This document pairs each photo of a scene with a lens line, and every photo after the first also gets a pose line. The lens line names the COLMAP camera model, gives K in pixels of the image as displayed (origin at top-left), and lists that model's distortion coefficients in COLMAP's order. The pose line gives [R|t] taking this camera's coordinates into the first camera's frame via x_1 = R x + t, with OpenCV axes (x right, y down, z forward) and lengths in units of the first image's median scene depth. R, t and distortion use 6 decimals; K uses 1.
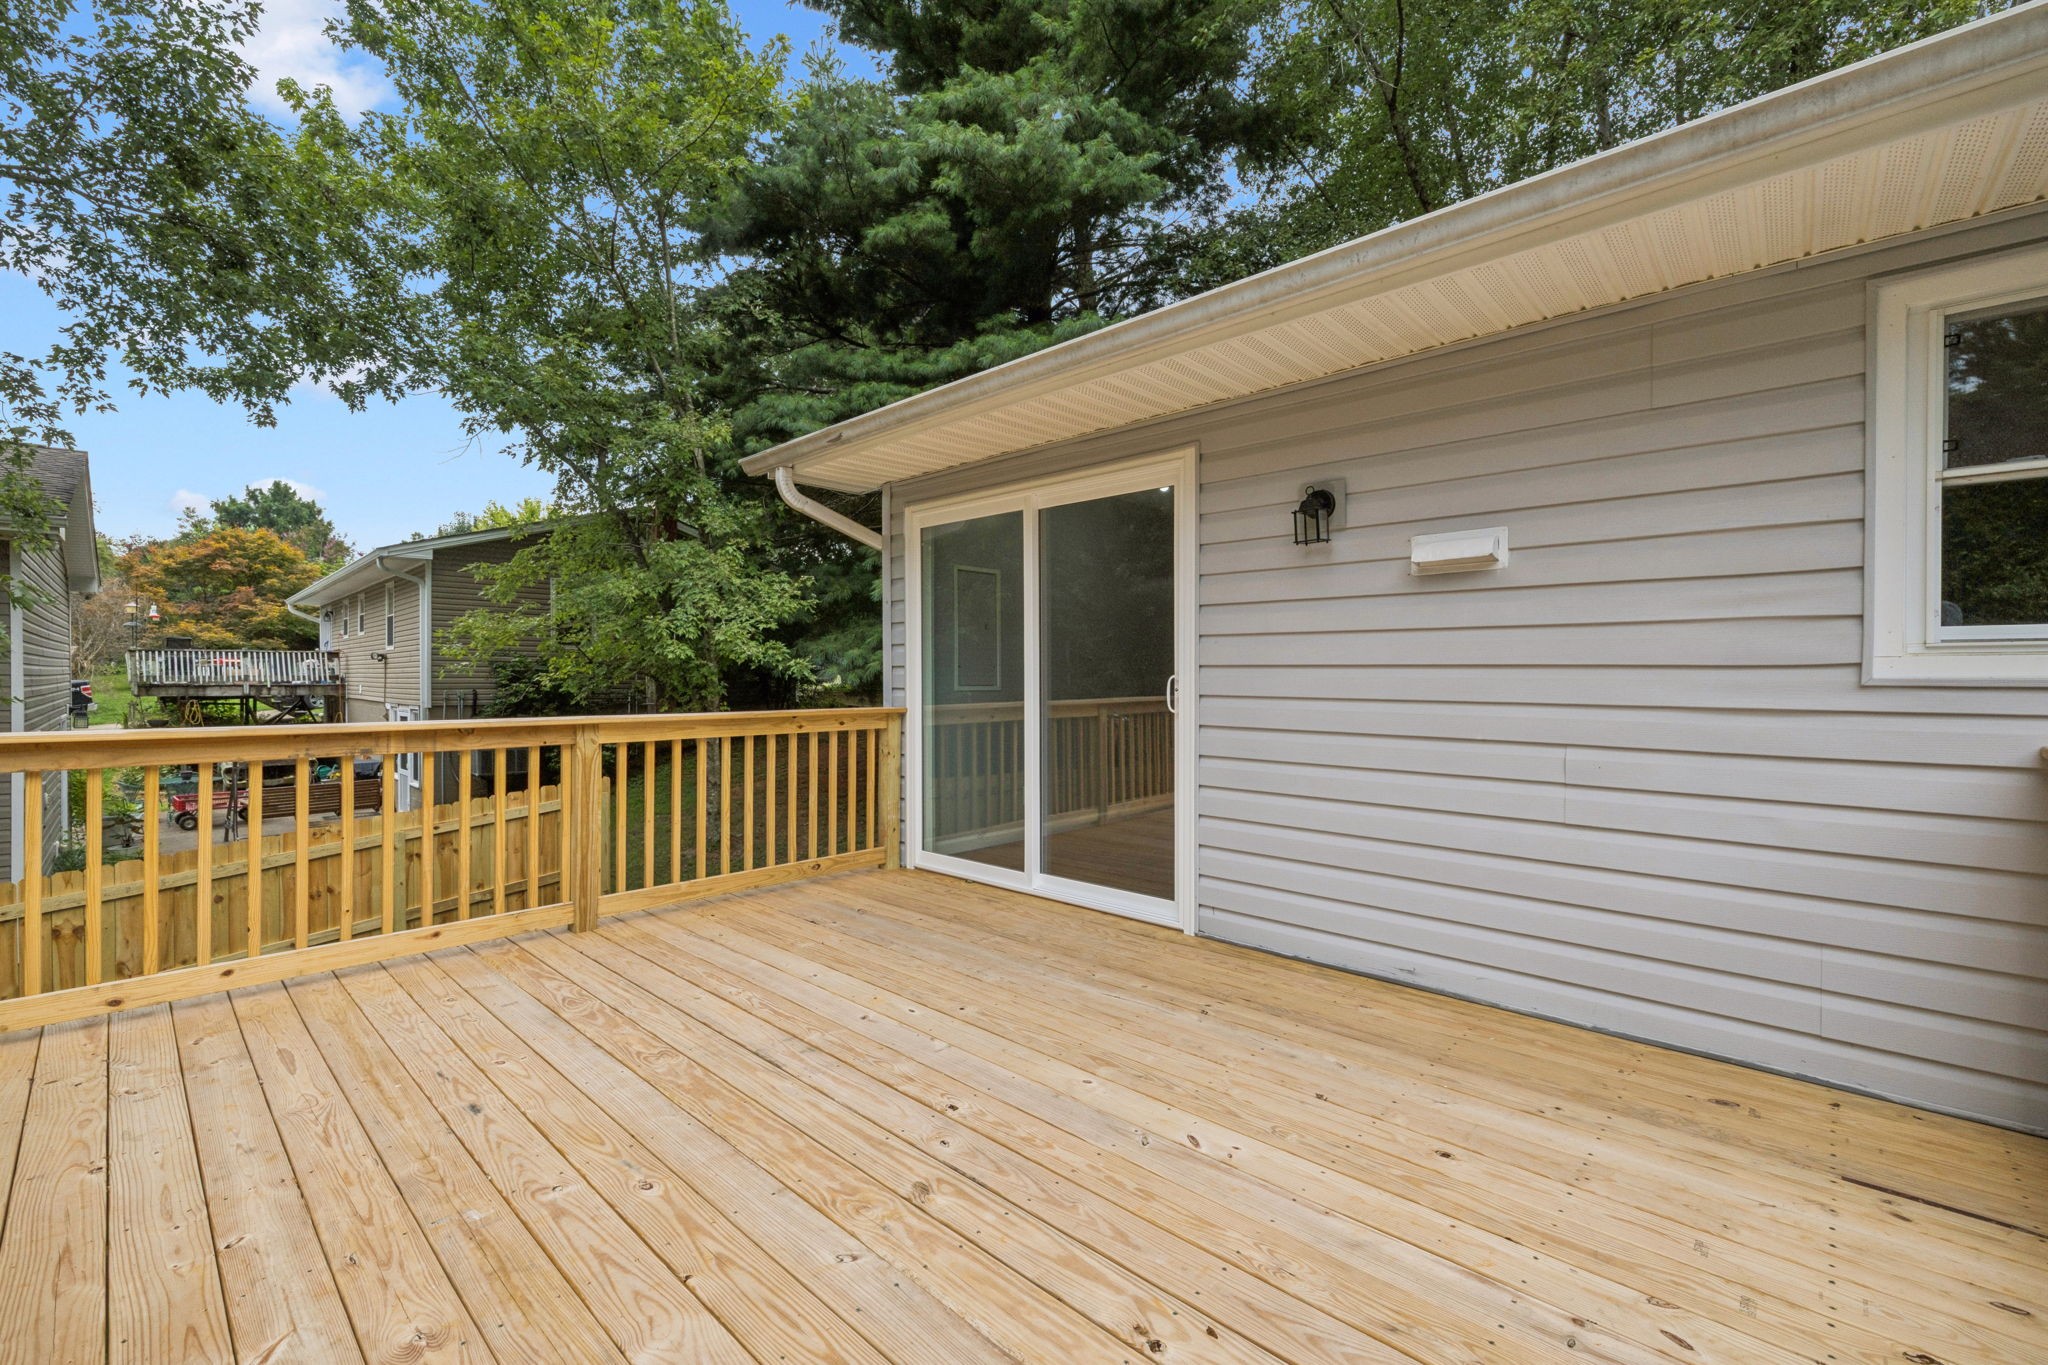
lens RADIAL K [[863.2, 0, 1007.9], [0, 863.2, 696.1], [0, 0, 1]] dist [-0.000658, -0.000801]
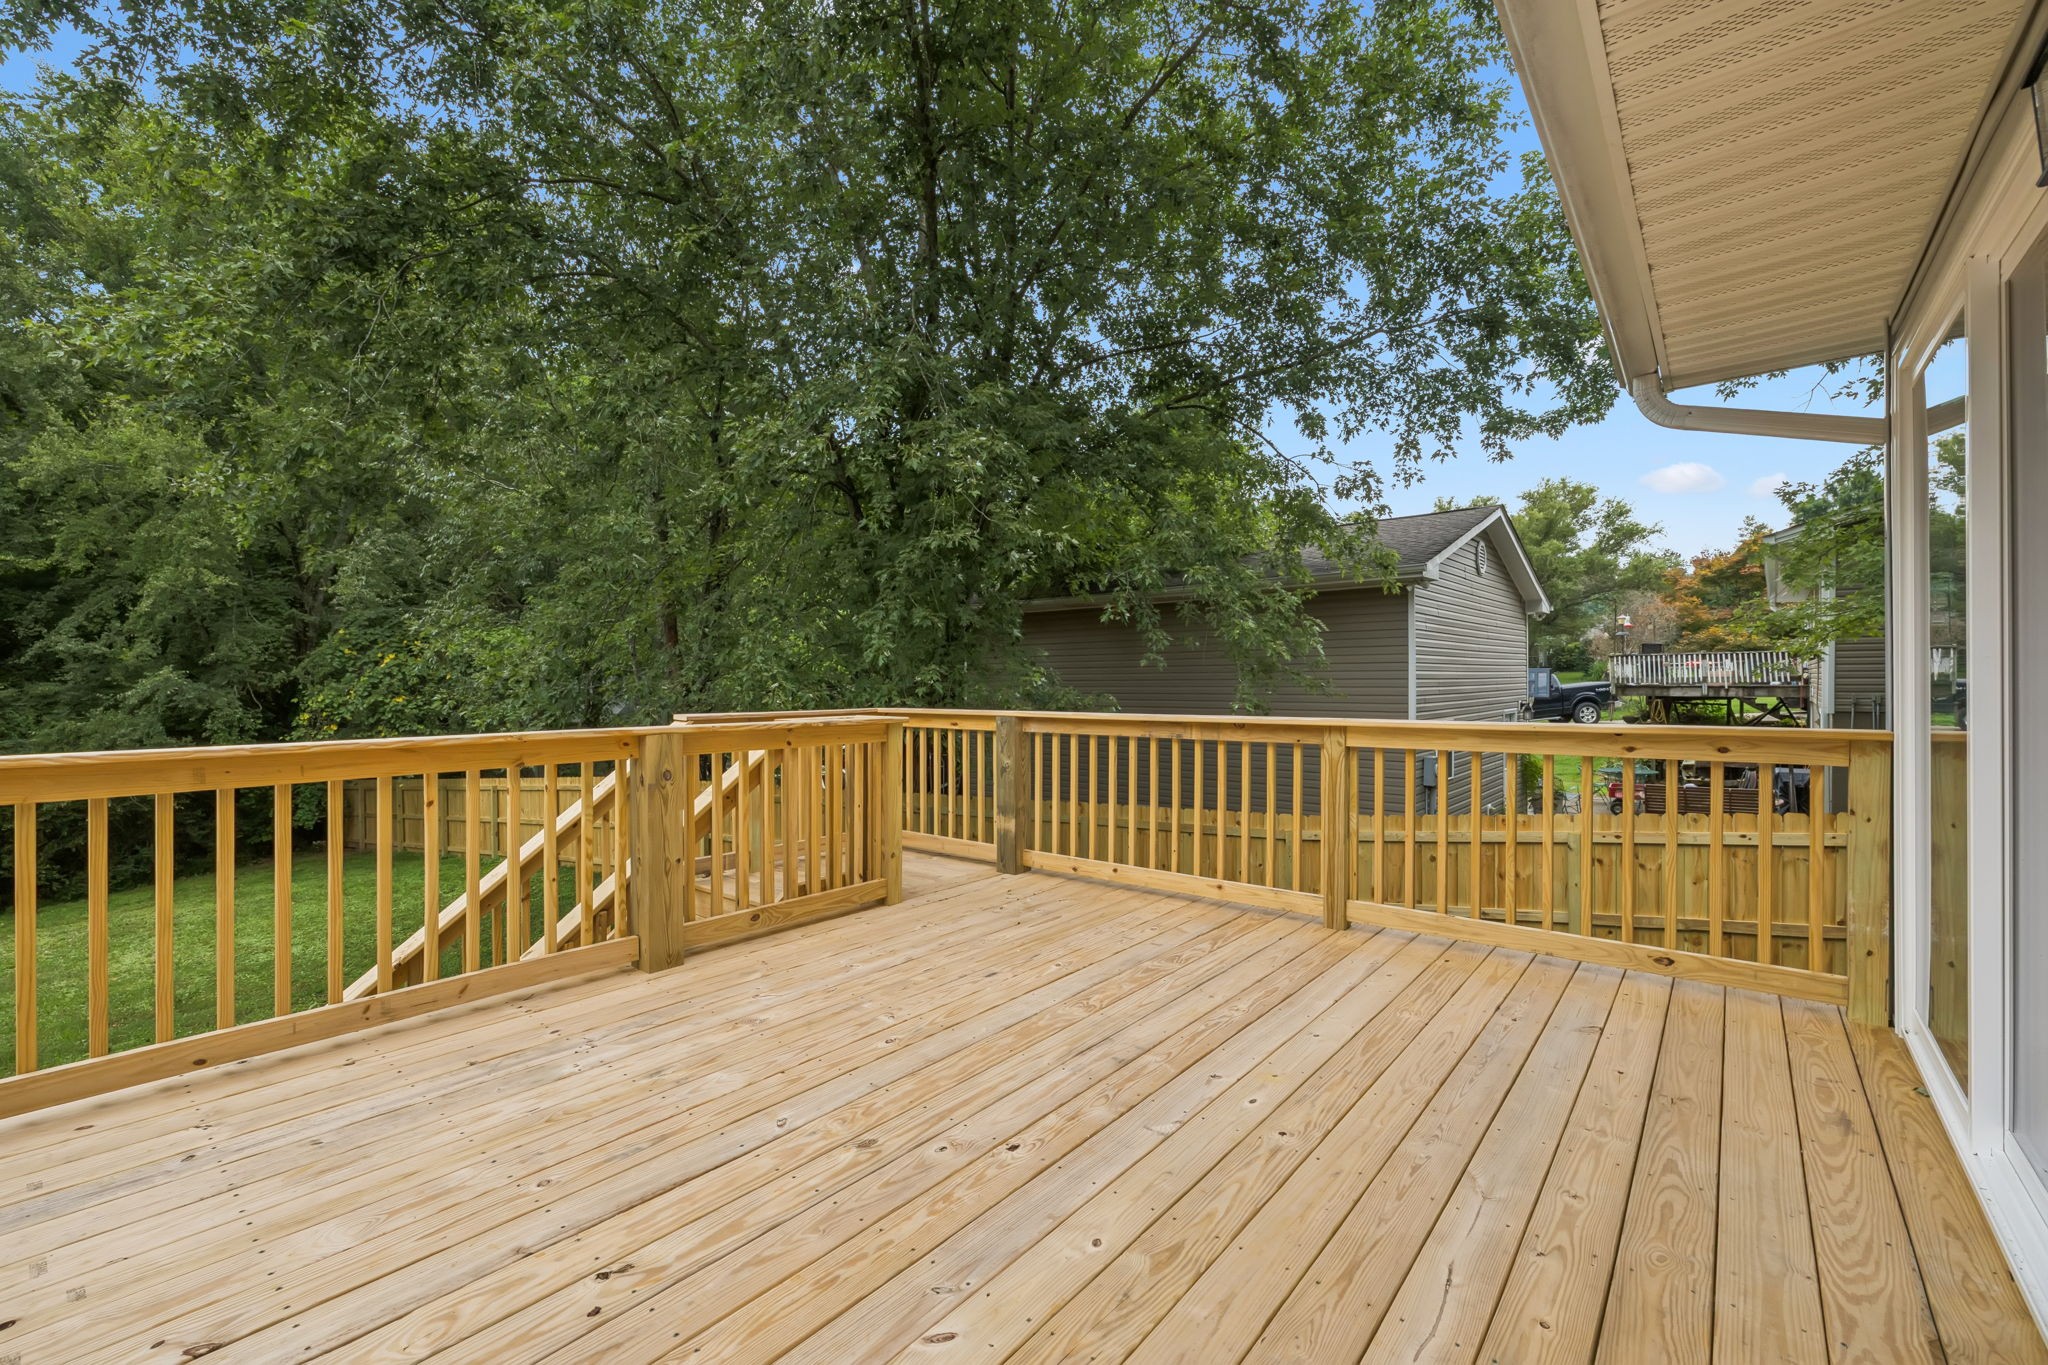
lens RADIAL K [[863.2, 0, 1007.3], [0, 863.2, 689.4], [0, 0, 1]] dist [-0.000658, -0.000801]
pose [[0.060090, 0.005524, -0.998178, 0.618627], [-0.014393, 0.999886, 0.004667, -0.011691], [0.998089, 0.014086, 0.060163, 0.677130]]
